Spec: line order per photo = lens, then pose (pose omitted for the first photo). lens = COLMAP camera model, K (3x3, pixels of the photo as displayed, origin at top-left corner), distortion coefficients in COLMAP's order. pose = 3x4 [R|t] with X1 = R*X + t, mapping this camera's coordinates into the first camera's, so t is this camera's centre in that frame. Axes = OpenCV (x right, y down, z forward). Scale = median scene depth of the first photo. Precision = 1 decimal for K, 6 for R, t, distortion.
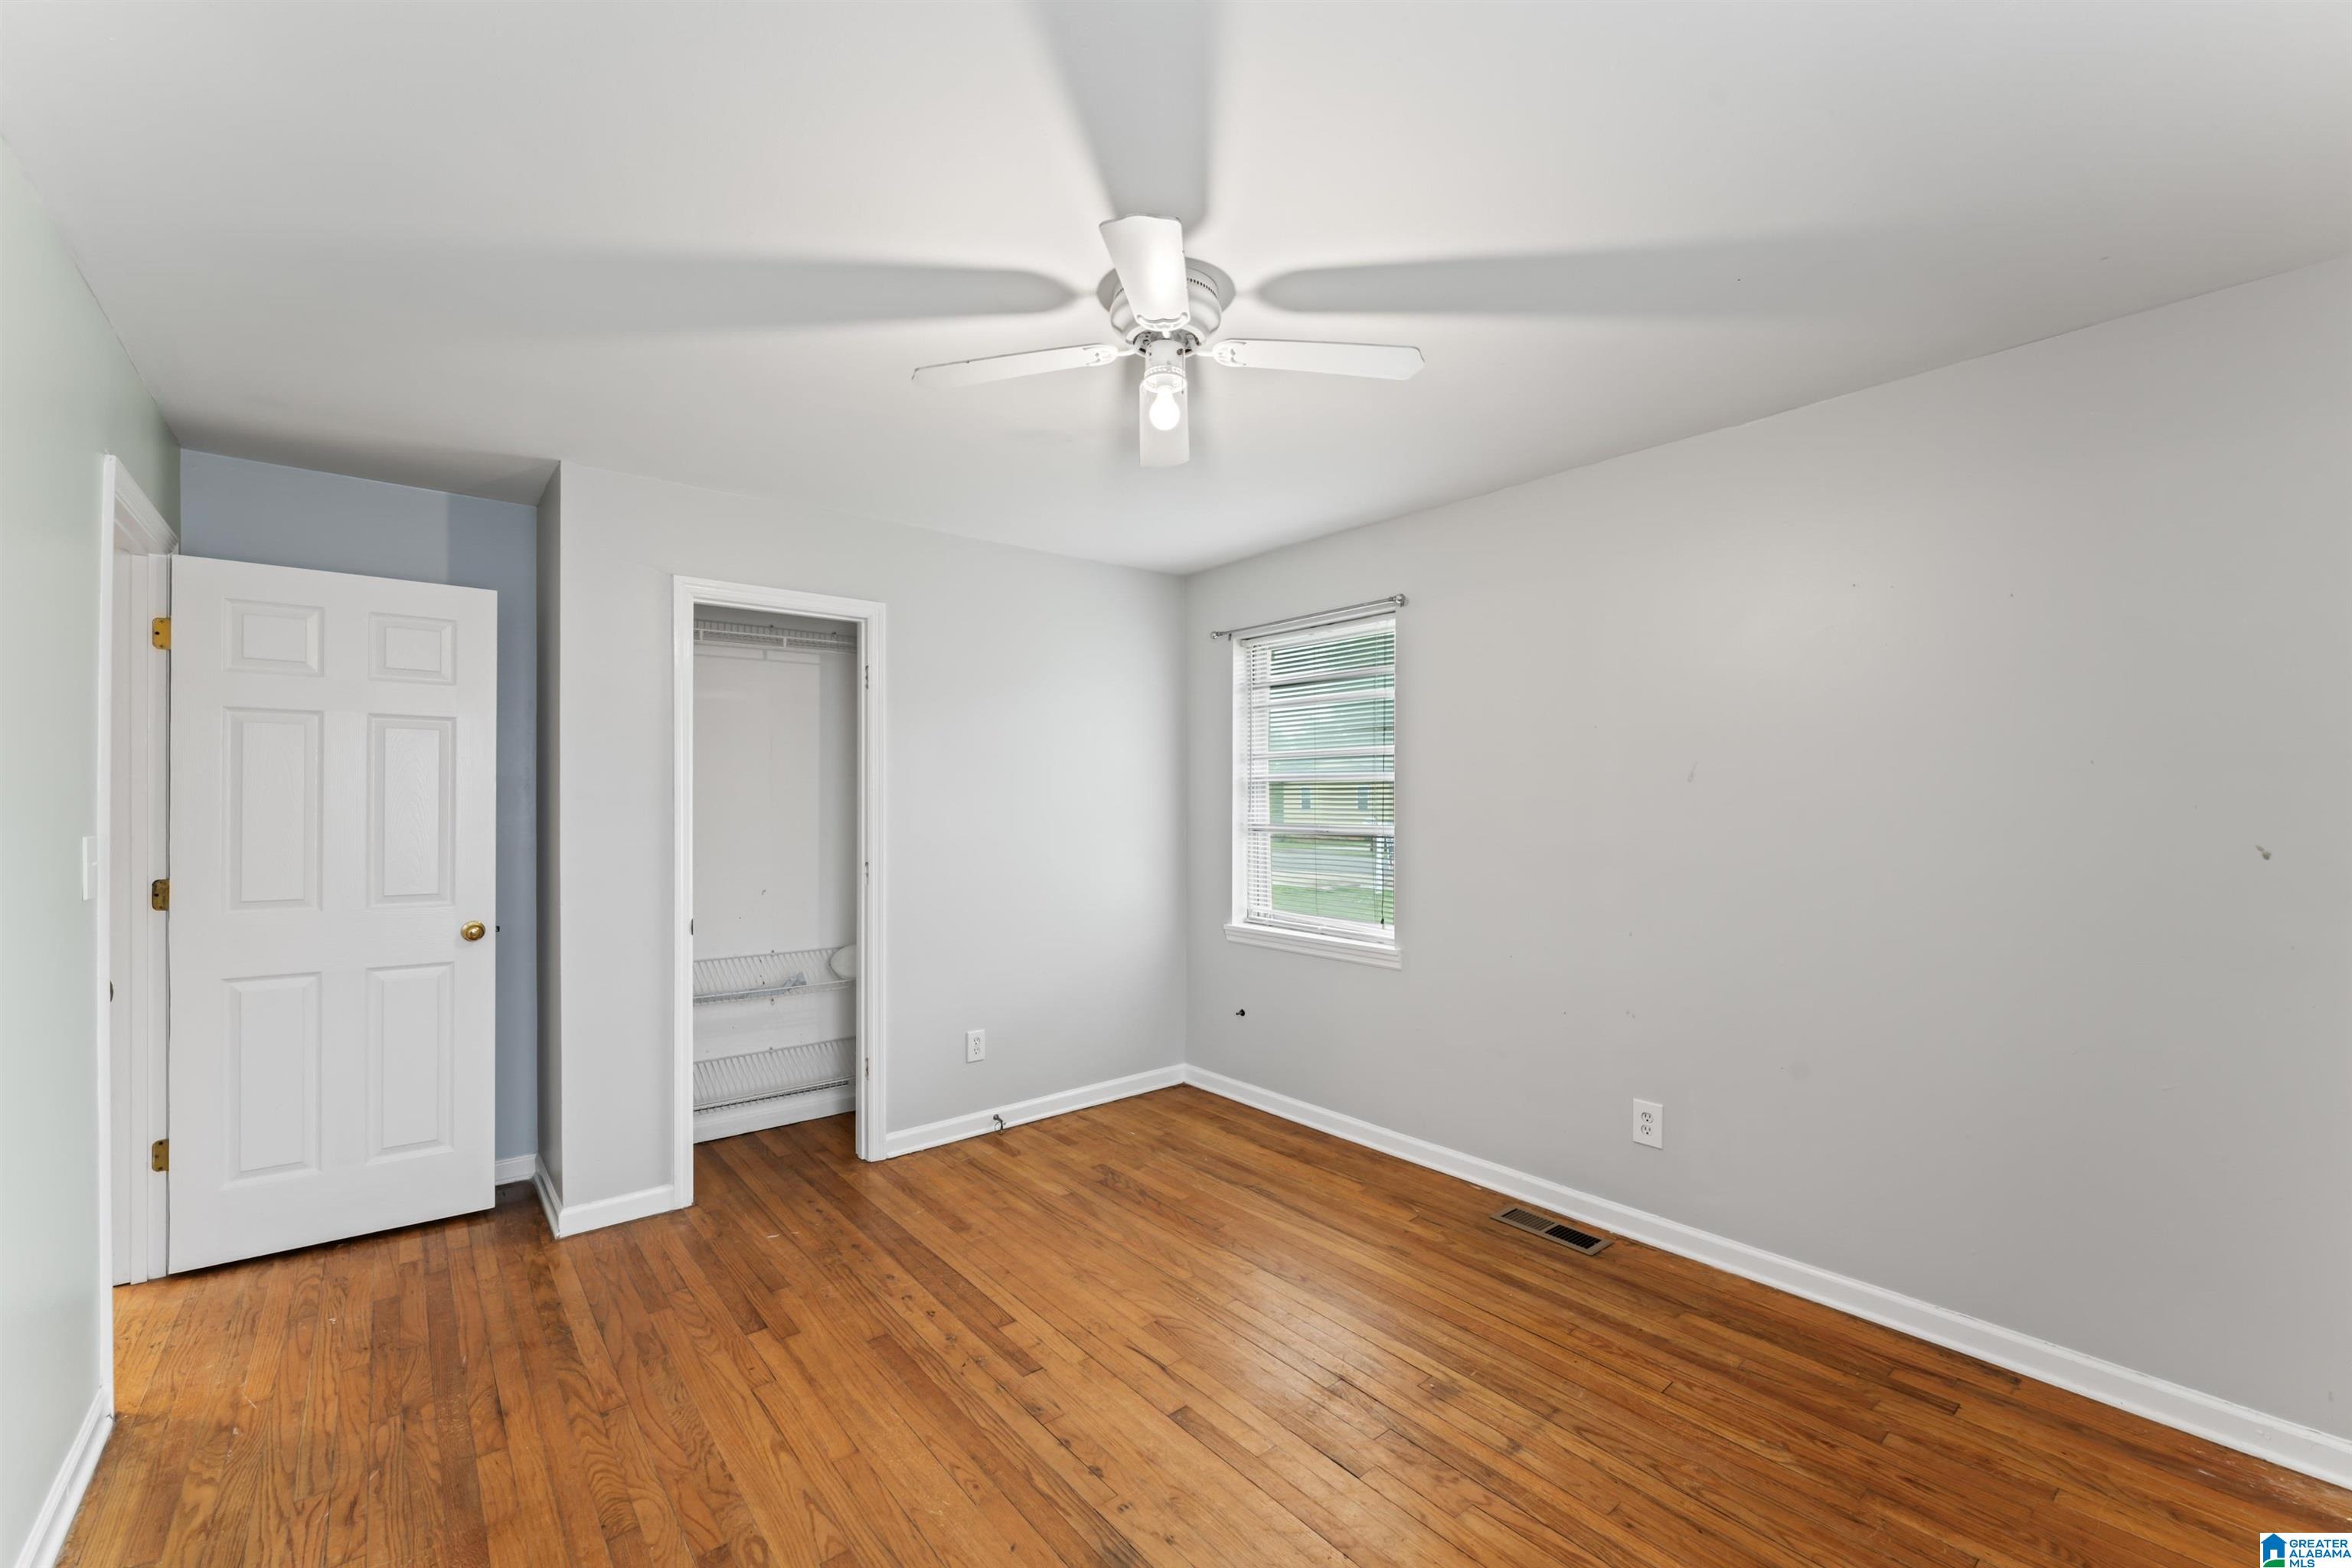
lens RADIAL K [[945.9, 0, 1156.9], [0, 945.9, 795.8], [0, 0, 1]] dist [-0.001751, 0.001228]
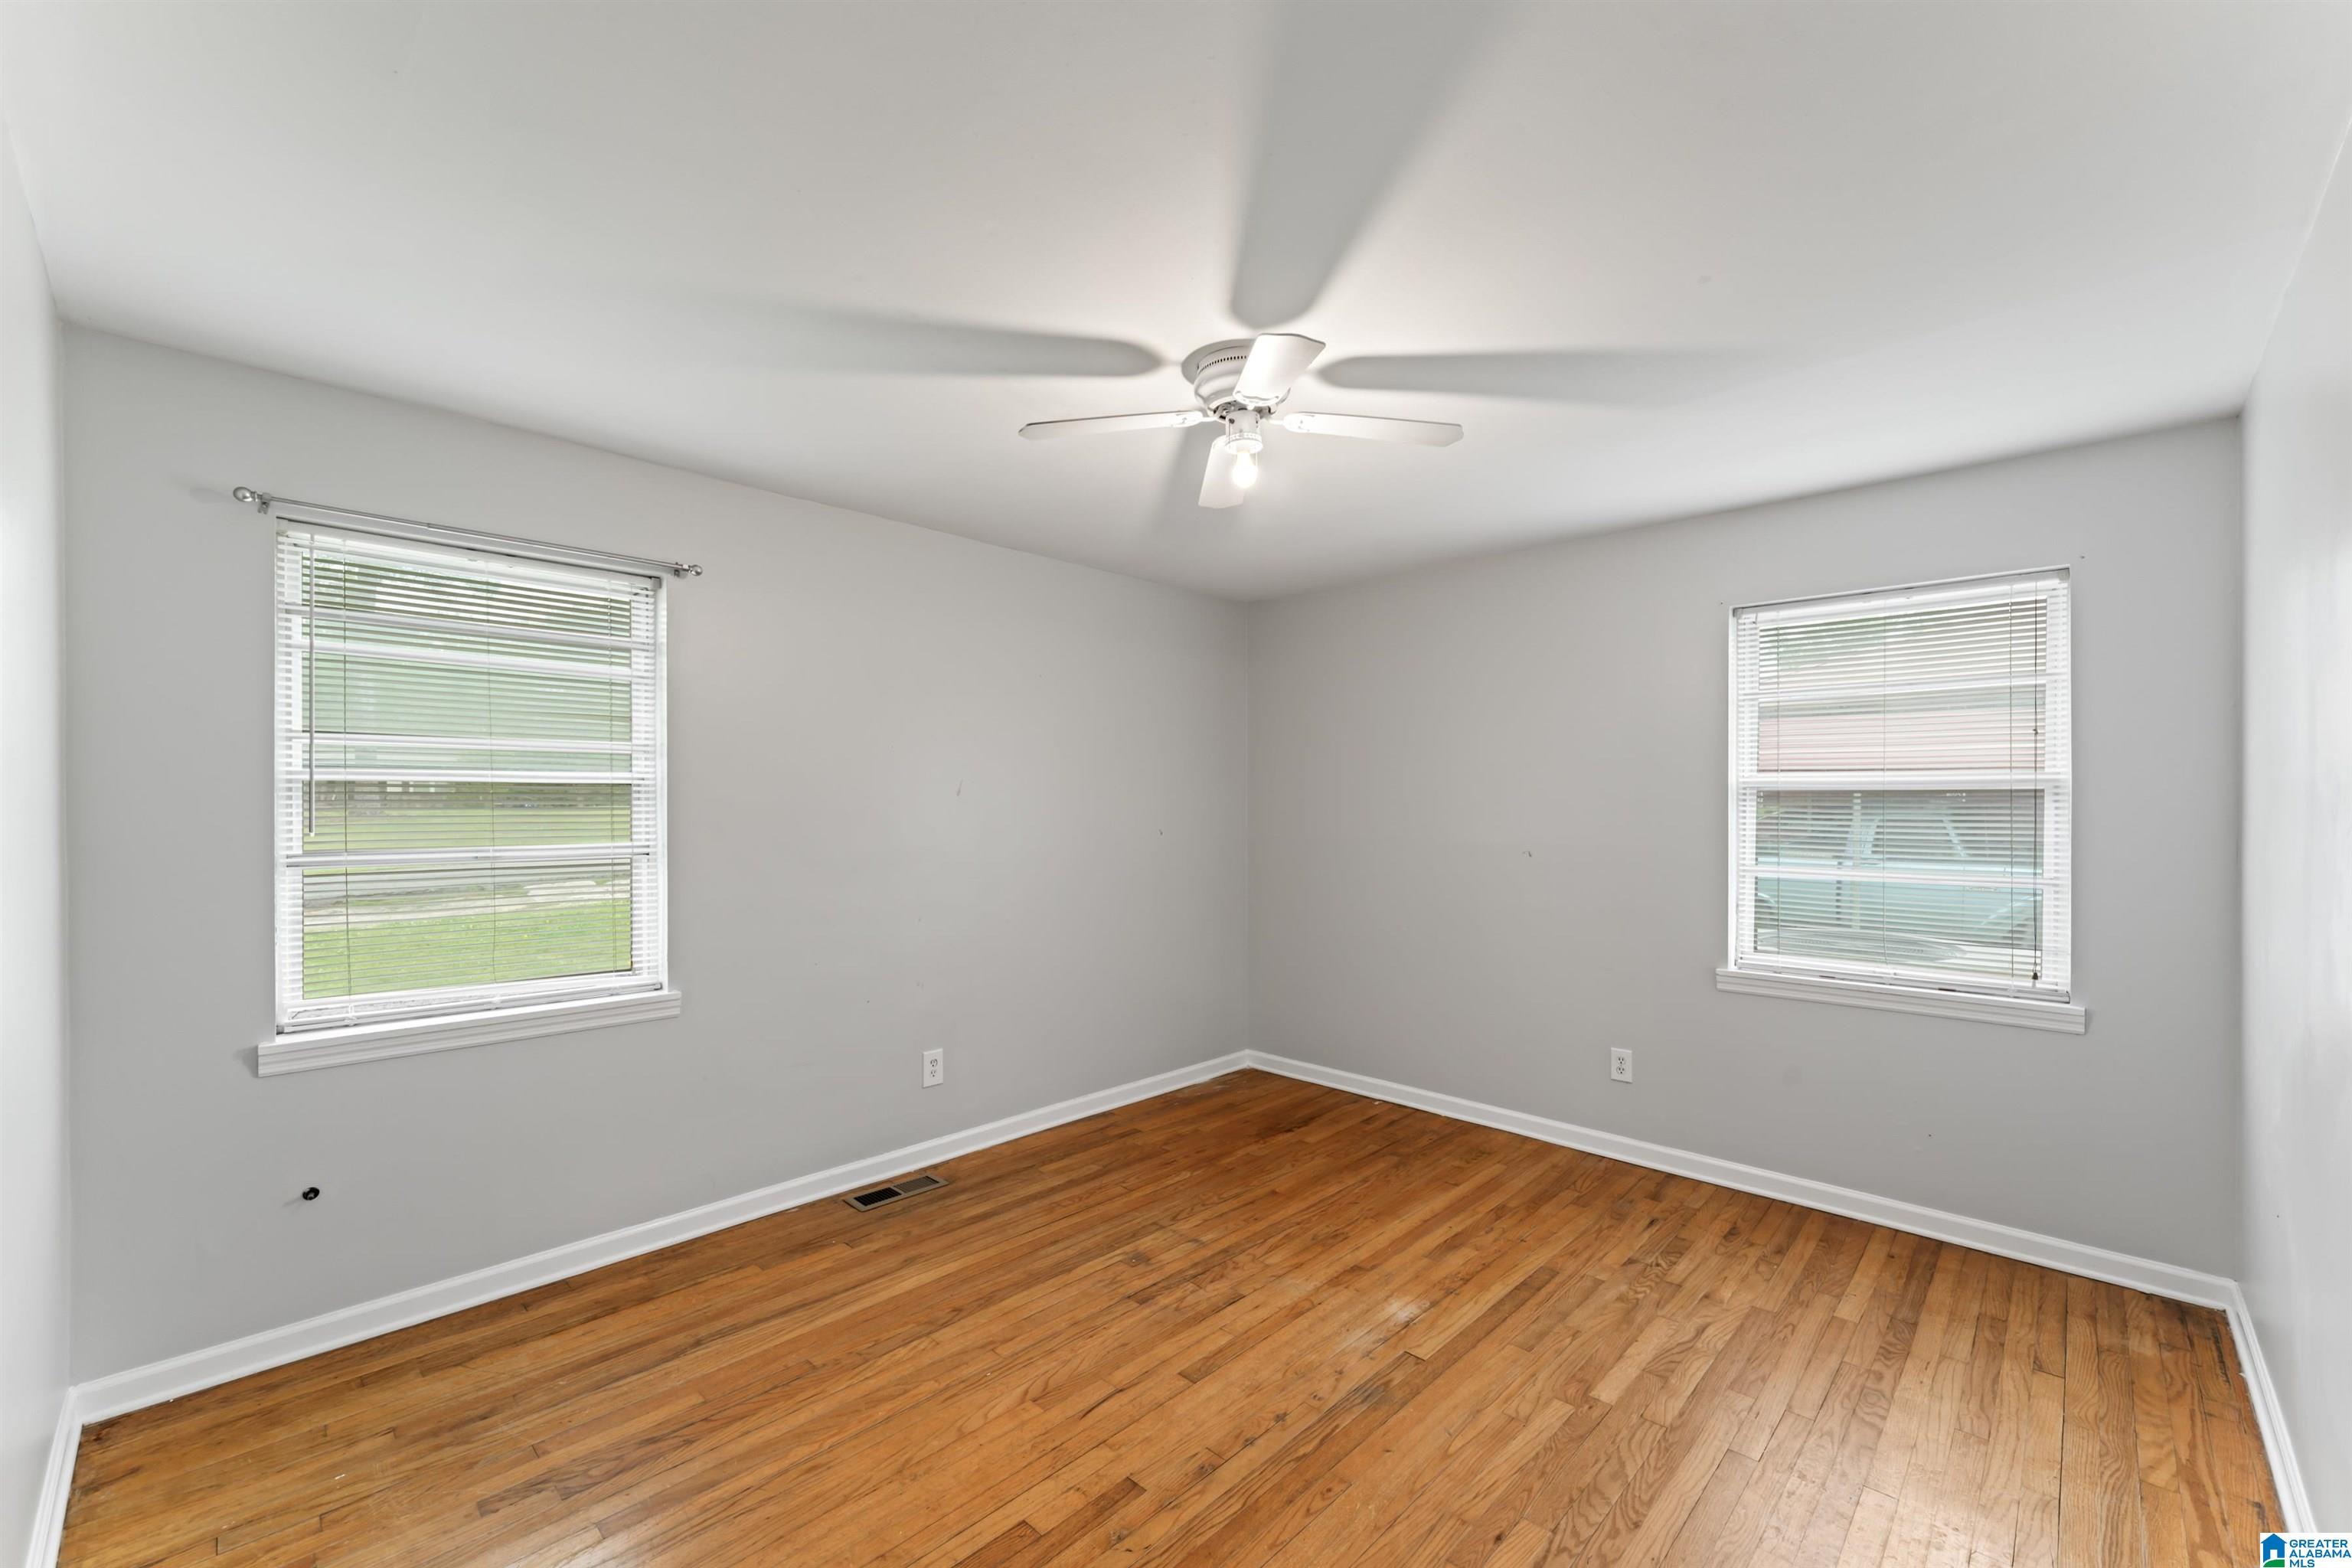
lens RADIAL K [[945.9, 0, 1169.2], [0, 945.9, 804.8], [0, 0, 1]] dist [-0.001751, 0.001228]
pose [[-0.106256, 0.003975, 0.994331, -0.871334], [-0.003940, 0.999982, -0.004418, 0.003118], [-0.994331, -0.004387, -0.106239, 0.945388]]
